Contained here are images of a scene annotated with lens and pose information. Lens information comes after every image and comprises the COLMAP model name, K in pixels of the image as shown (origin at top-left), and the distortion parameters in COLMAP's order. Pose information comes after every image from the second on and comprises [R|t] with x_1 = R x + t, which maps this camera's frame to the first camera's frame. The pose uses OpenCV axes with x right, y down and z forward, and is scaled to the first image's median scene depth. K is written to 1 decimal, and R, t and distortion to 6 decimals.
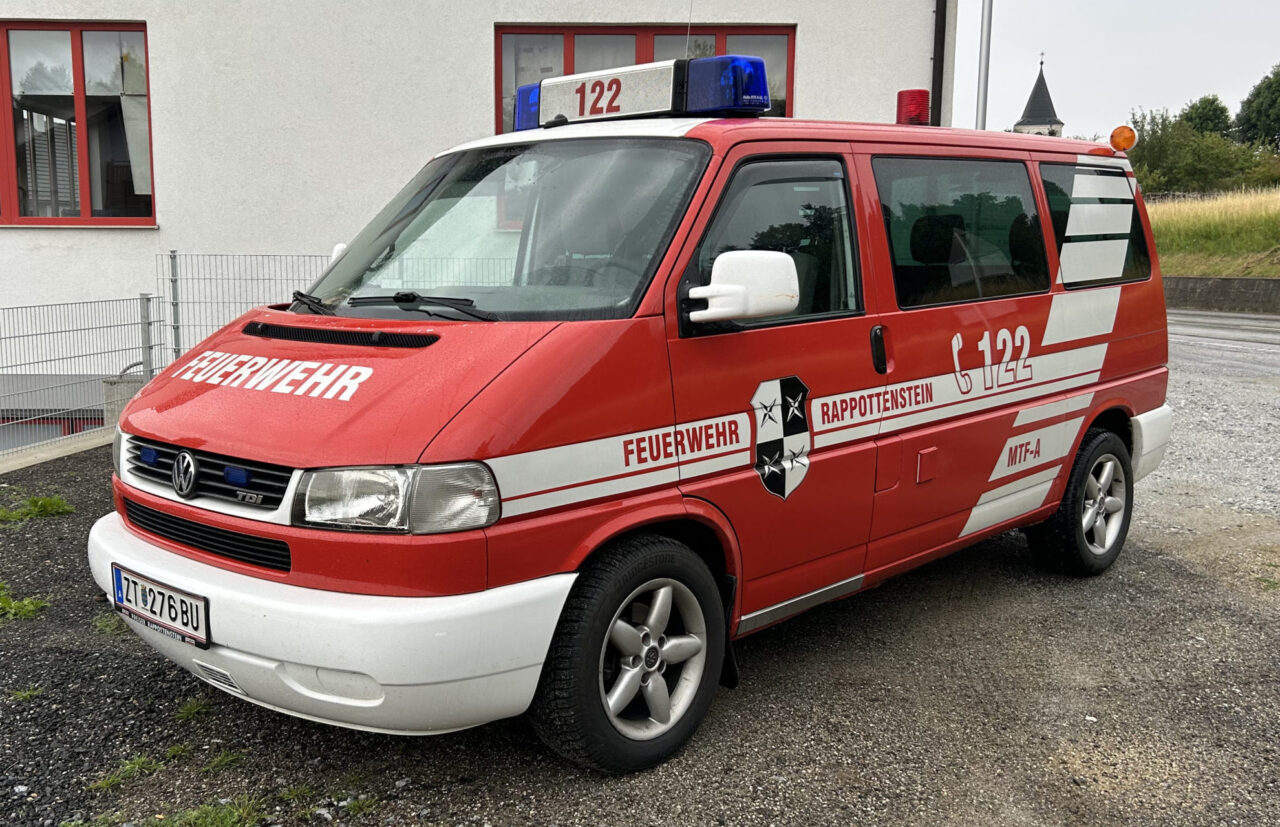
lens RADIAL K [[1389.7, 0, 640.1], [0, 1389.7, 413.5], [0, 0, 1]] dist [0.000045, 0.000000]
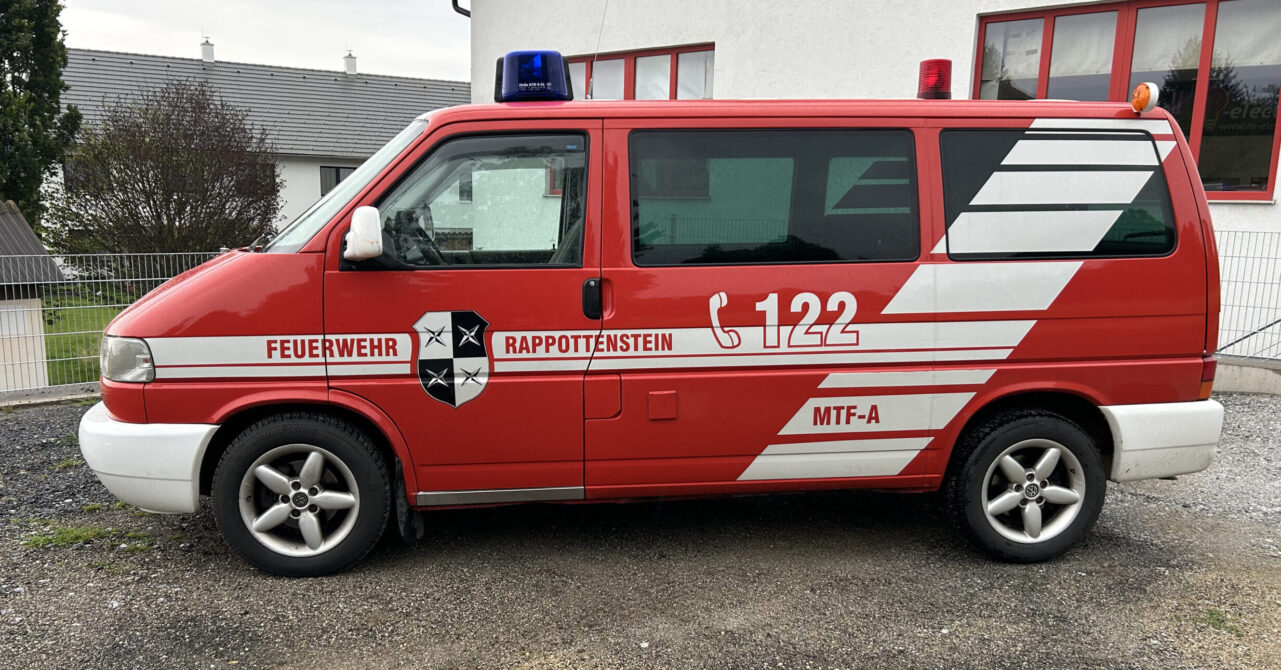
lens RADIAL K [[1065.4, 0, 613.4], [0, 1065.4, 415.7], [0, 0, 1]] dist [0.098843, -0.006657]
pose [[0.742238, 0.126388, -0.658110, 0.812696], [-0.100106, 0.991946, 0.077598, -0.019900], [0.662617, 0.008285, 0.748913, 0.347757]]
